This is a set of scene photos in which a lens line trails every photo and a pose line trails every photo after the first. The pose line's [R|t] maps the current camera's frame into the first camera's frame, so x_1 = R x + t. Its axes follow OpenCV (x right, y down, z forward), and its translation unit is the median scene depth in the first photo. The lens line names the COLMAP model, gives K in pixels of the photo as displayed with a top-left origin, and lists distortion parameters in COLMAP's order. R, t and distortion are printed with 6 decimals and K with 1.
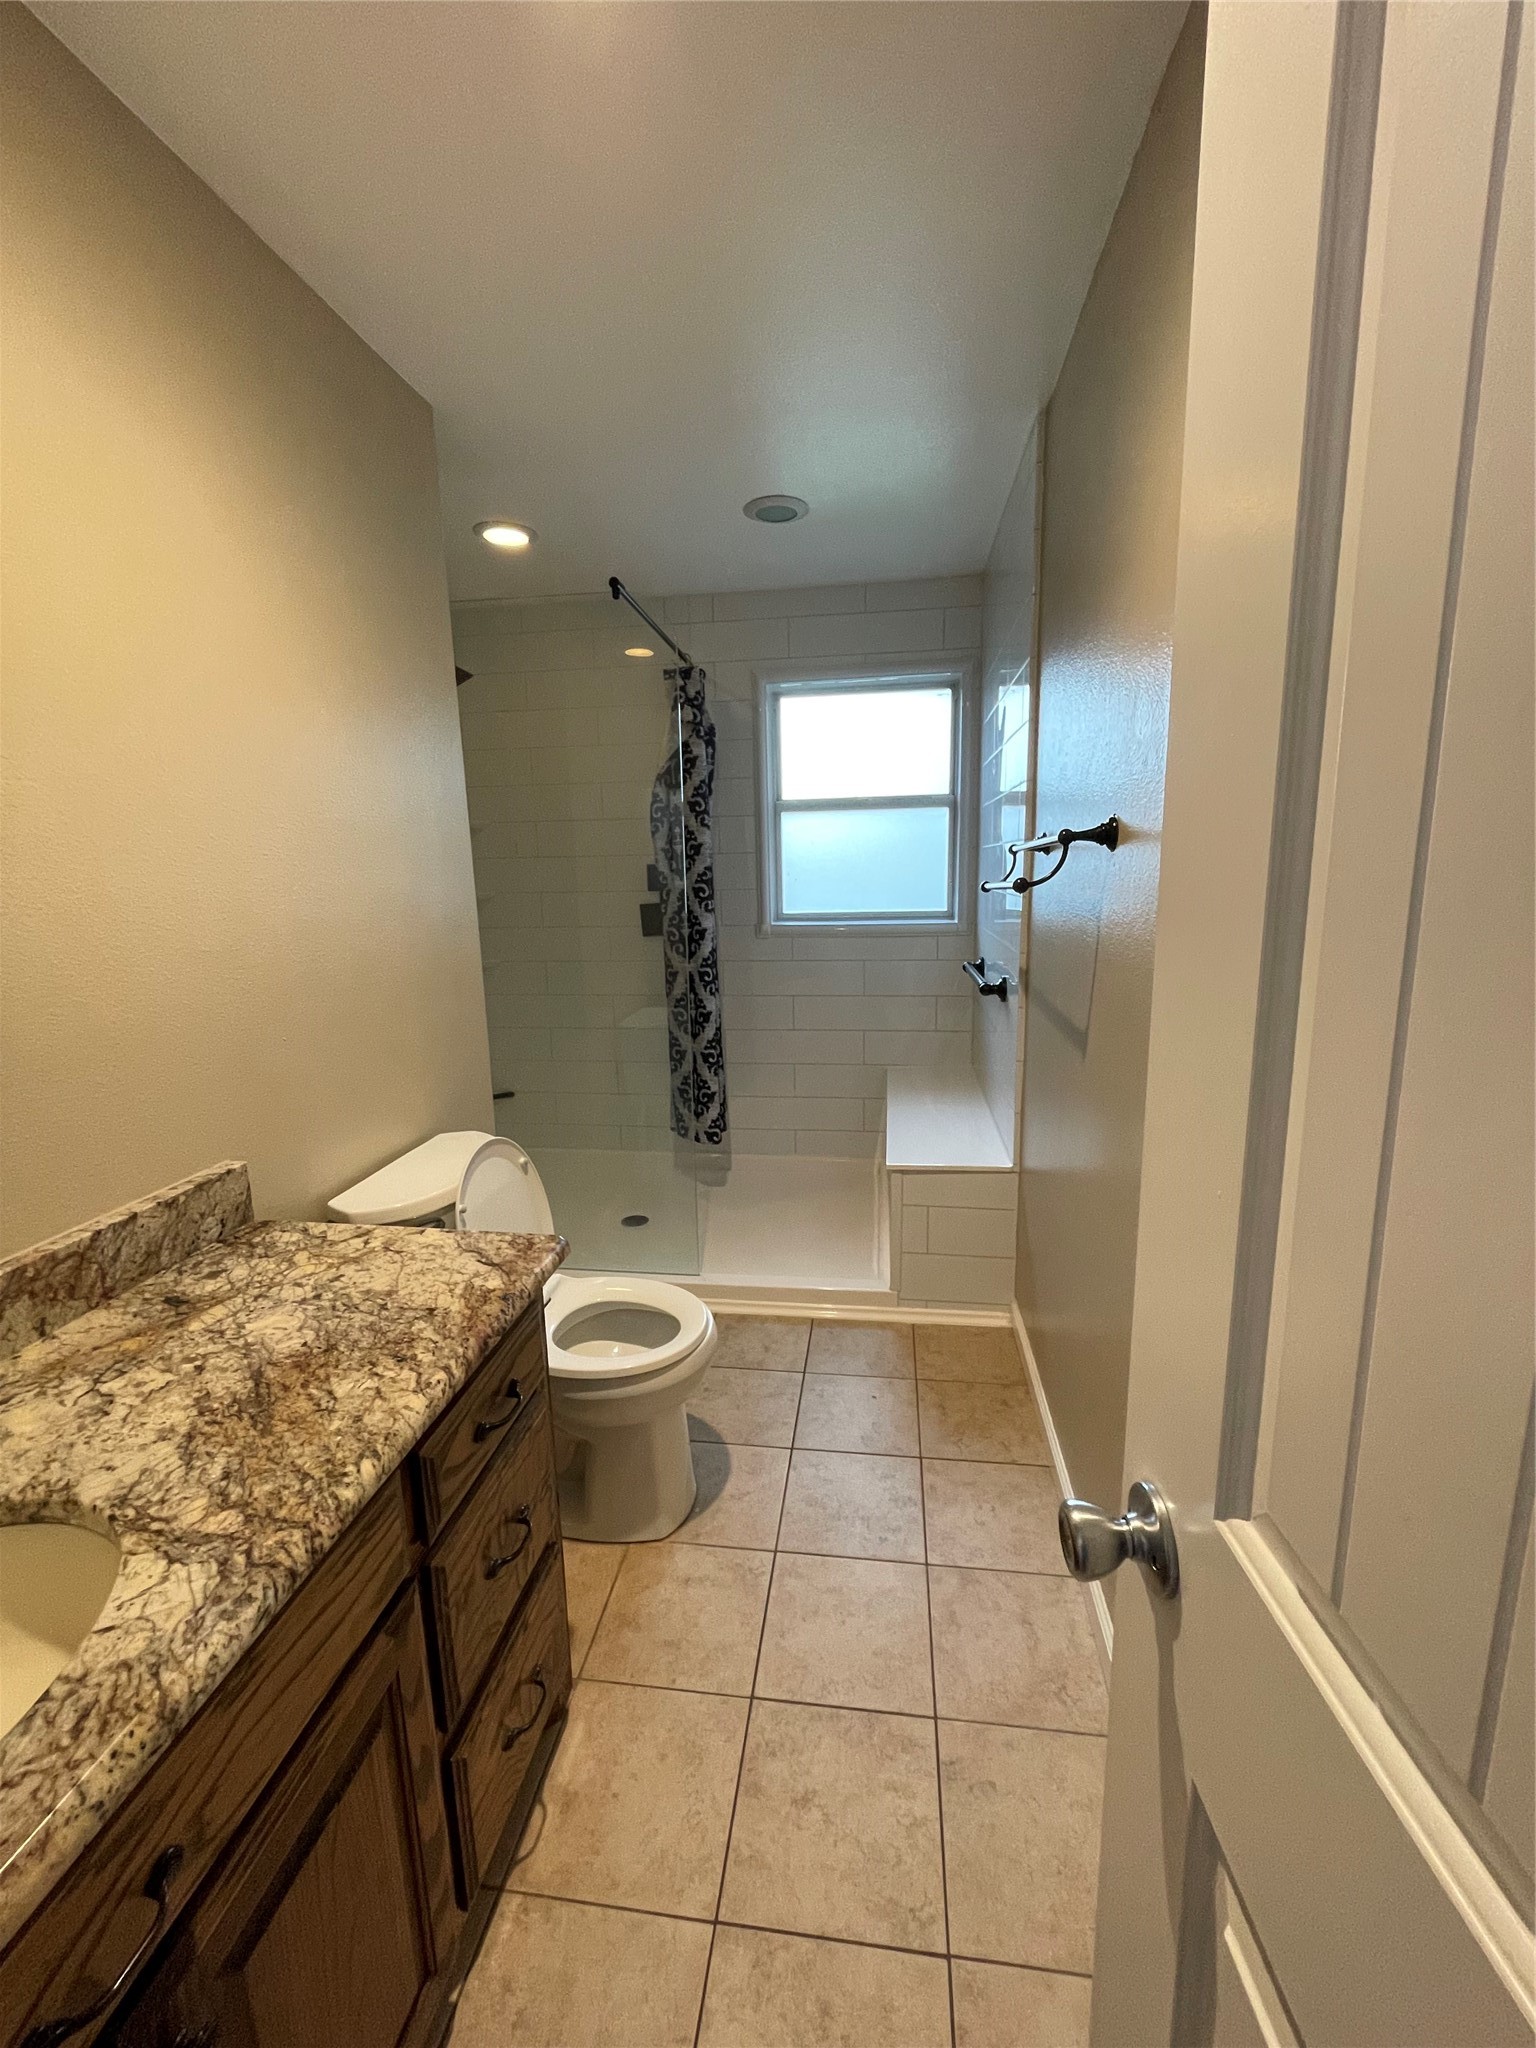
lens RADIAL K [[831.7, 0, 771.9], [0, 831.7, 1024.7], [0, 0, 1]] dist [-0.003255, -0.000496]
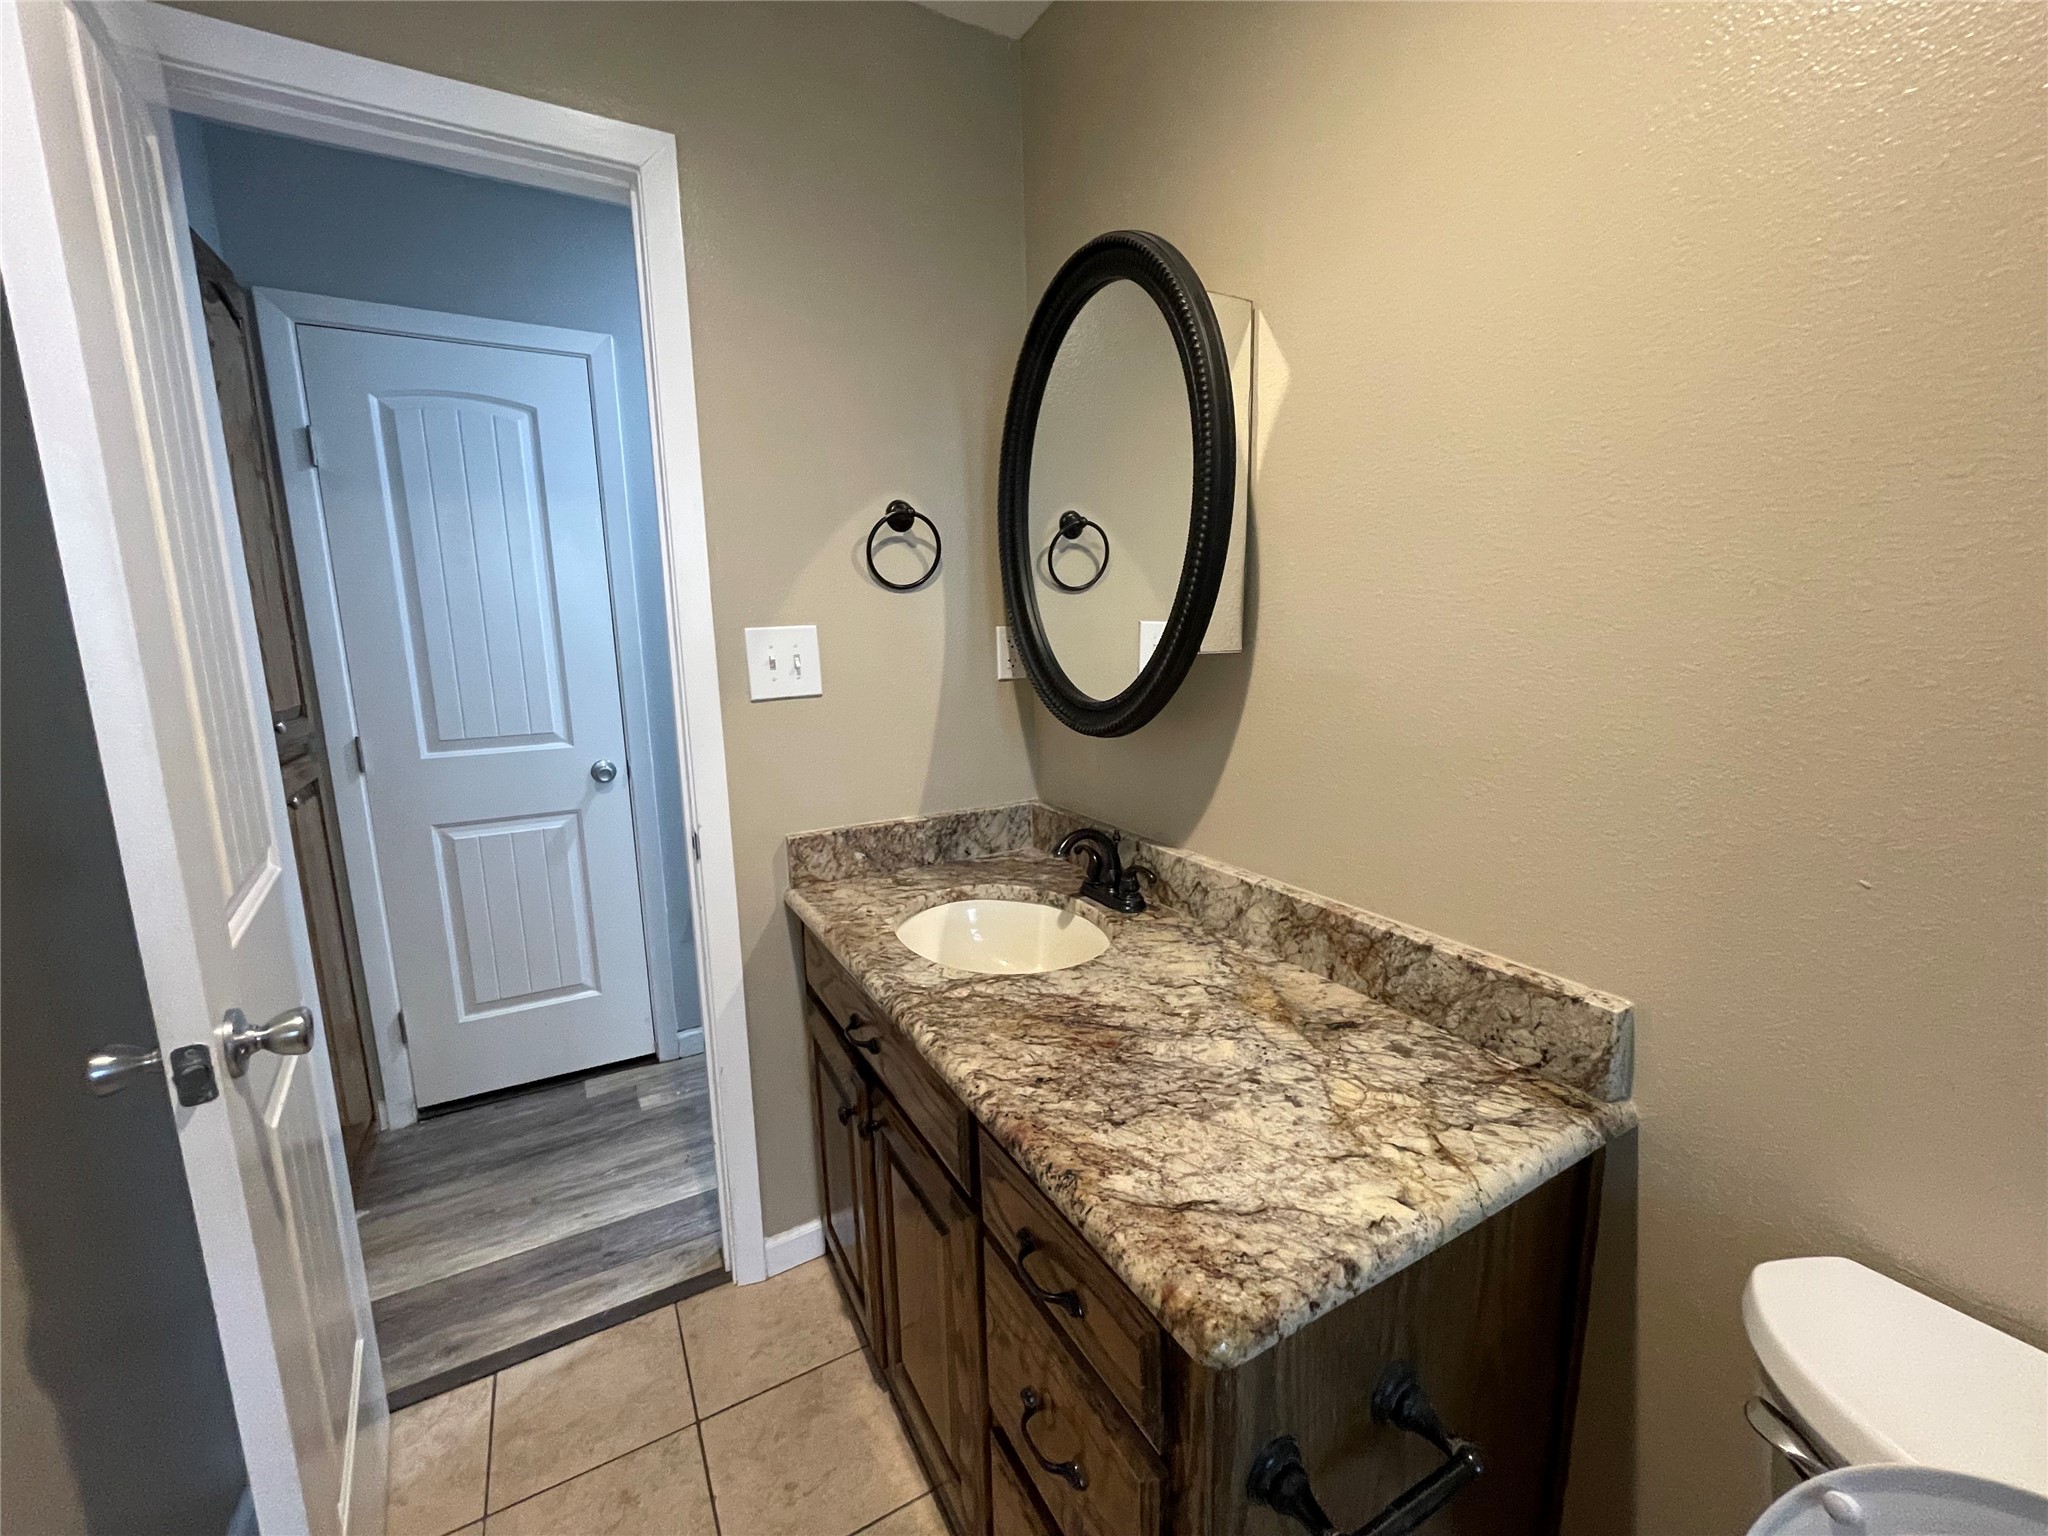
lens RADIAL K [[831.7, 0, 1032.6], [0, 831.7, 764.8], [0, 0, 1]] dist [-0.003255, -0.000496]
pose [[-0.792201, 0.136958, -0.594693, 0.070782], [-0.076897, 0.944321, 0.319913, -0.216269], [0.605396, 0.299166, -0.737561, 1.411375]]
